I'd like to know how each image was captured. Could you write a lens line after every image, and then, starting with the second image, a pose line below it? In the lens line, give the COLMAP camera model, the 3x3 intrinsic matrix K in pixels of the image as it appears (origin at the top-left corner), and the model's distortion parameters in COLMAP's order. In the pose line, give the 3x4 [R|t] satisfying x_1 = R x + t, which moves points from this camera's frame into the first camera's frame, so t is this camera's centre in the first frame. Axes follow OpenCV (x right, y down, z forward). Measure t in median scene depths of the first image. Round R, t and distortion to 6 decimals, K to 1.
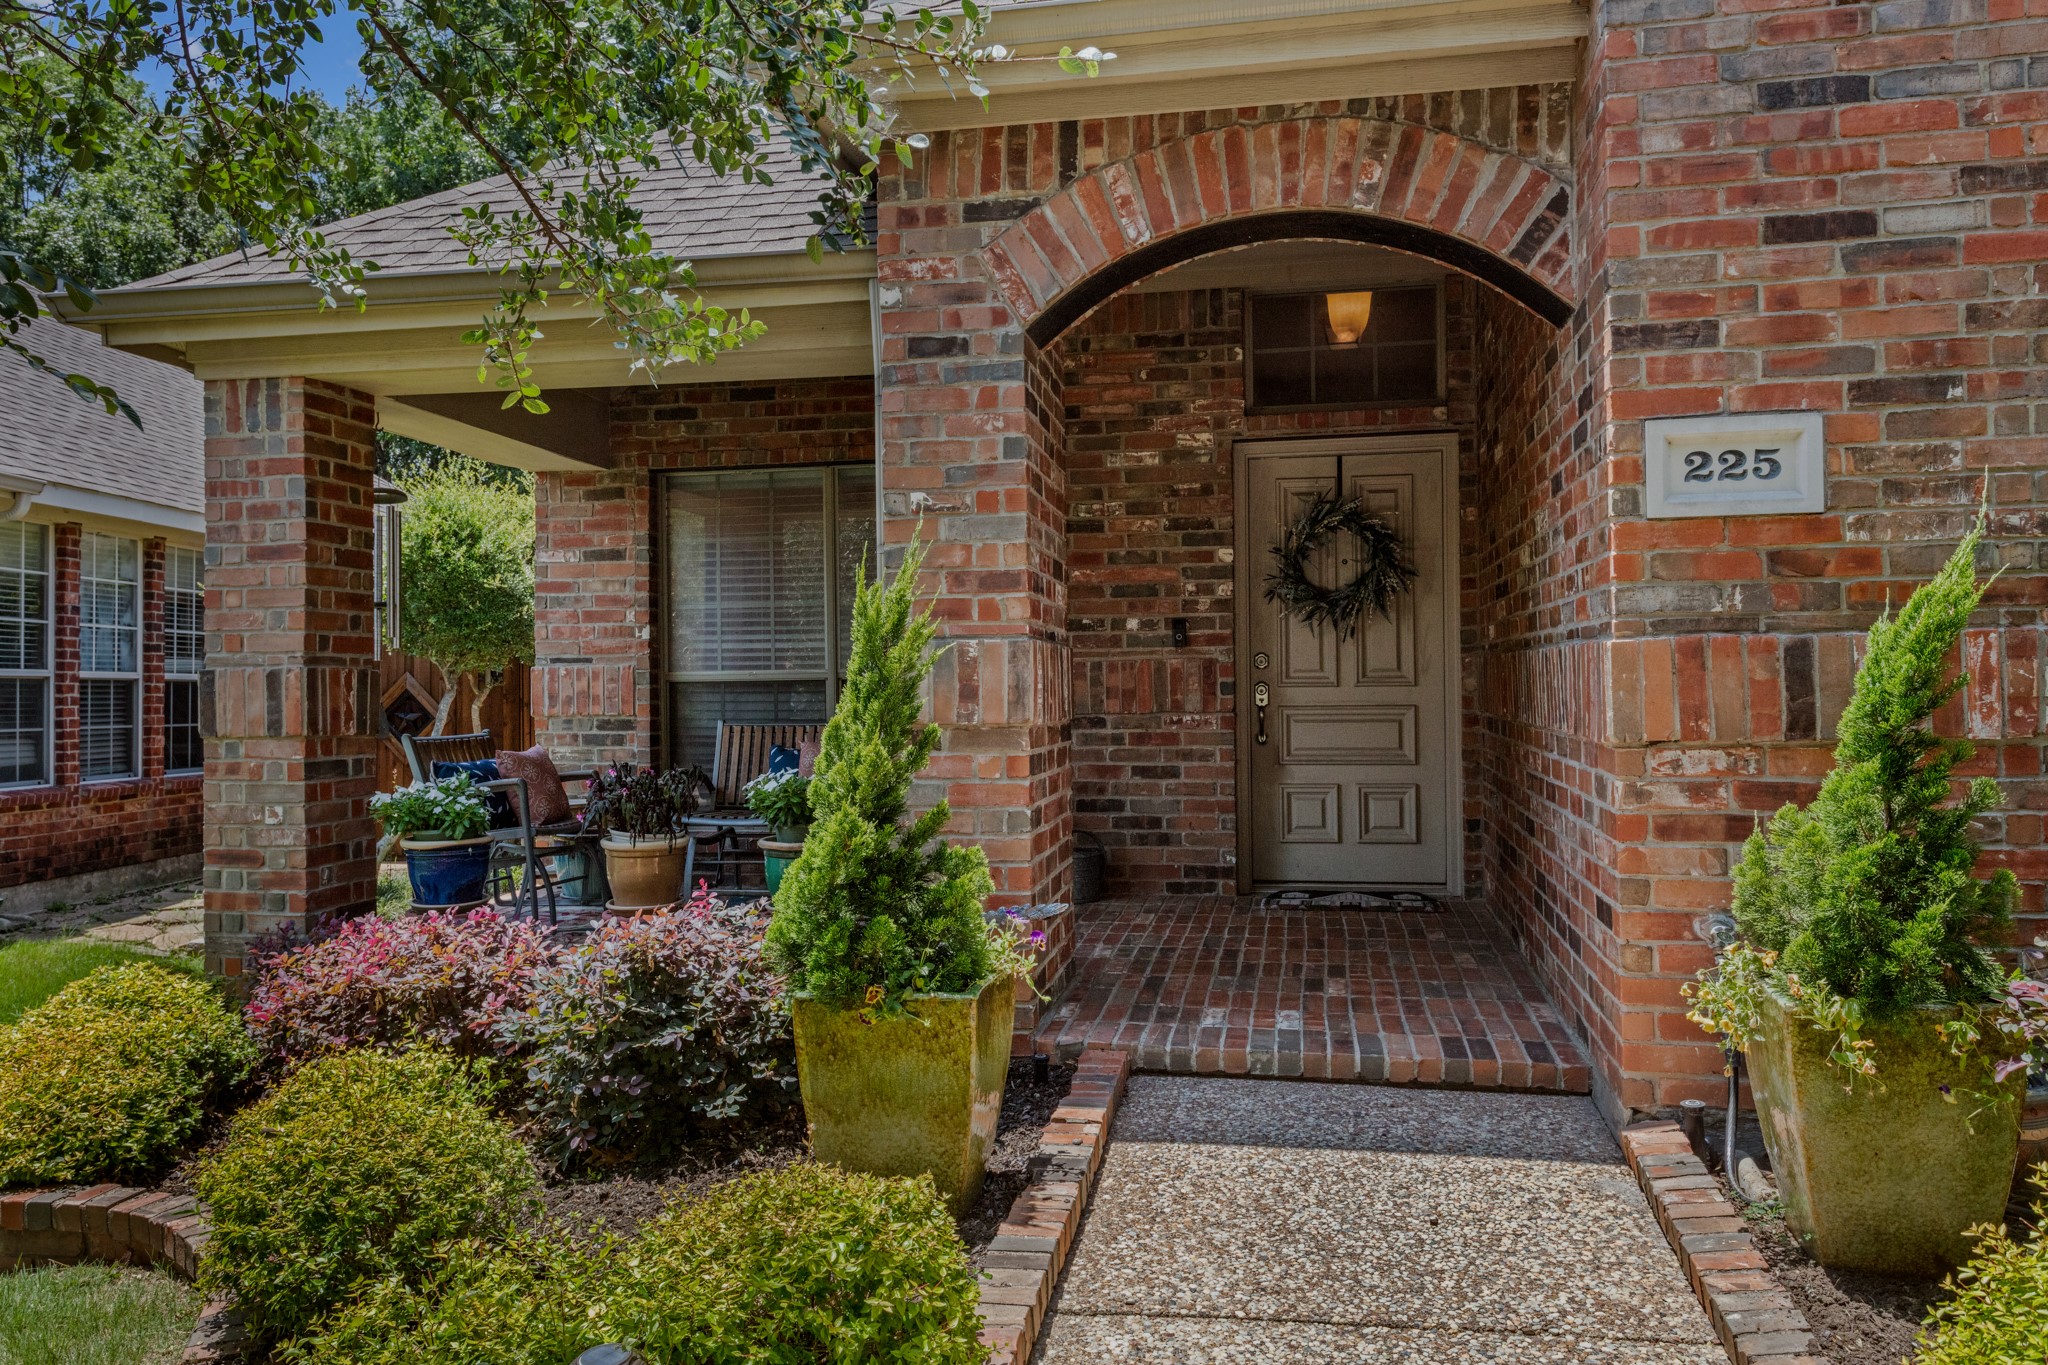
lens RADIAL K [[1556.5, 0, 1018.5], [0, 1556.5, 677.9], [0, 0, 1]] dist [-0.001487, -0.000636]
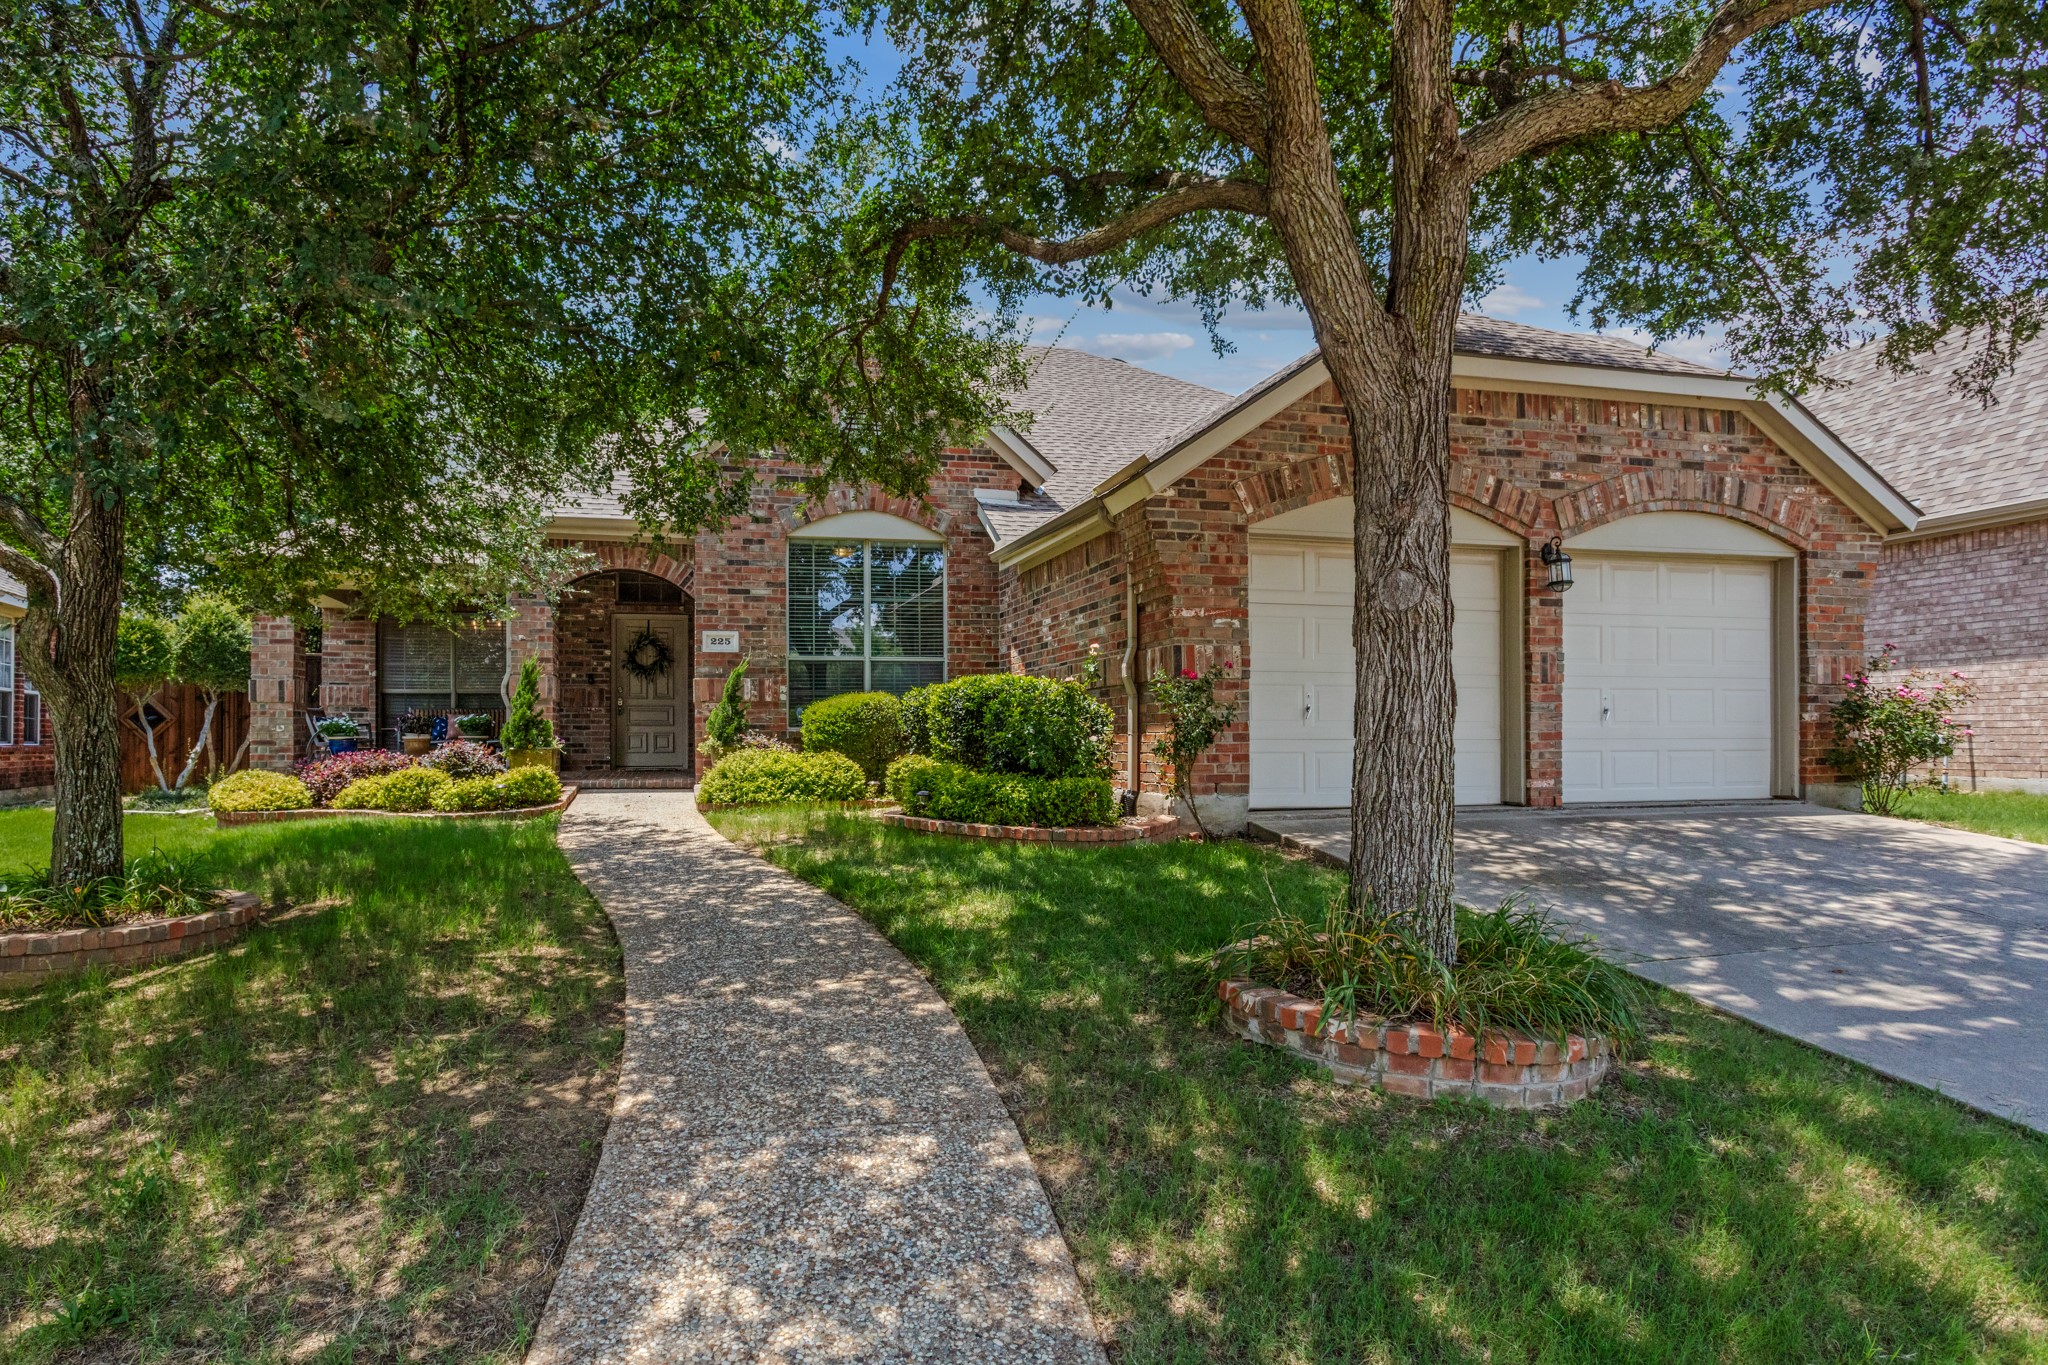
lens RADIAL K [[1071.4, 0, 923.2], [0, 1071.4, 725.9], [0, 0, 1]] dist [-0.000323, 0.000411]
pose [[0.914118, 0.011126, 0.405295, -0.221043], [-0.010466, 0.999938, -0.003844, 0.095494], [-0.405313, -0.000728, 0.914178, -1.710473]]
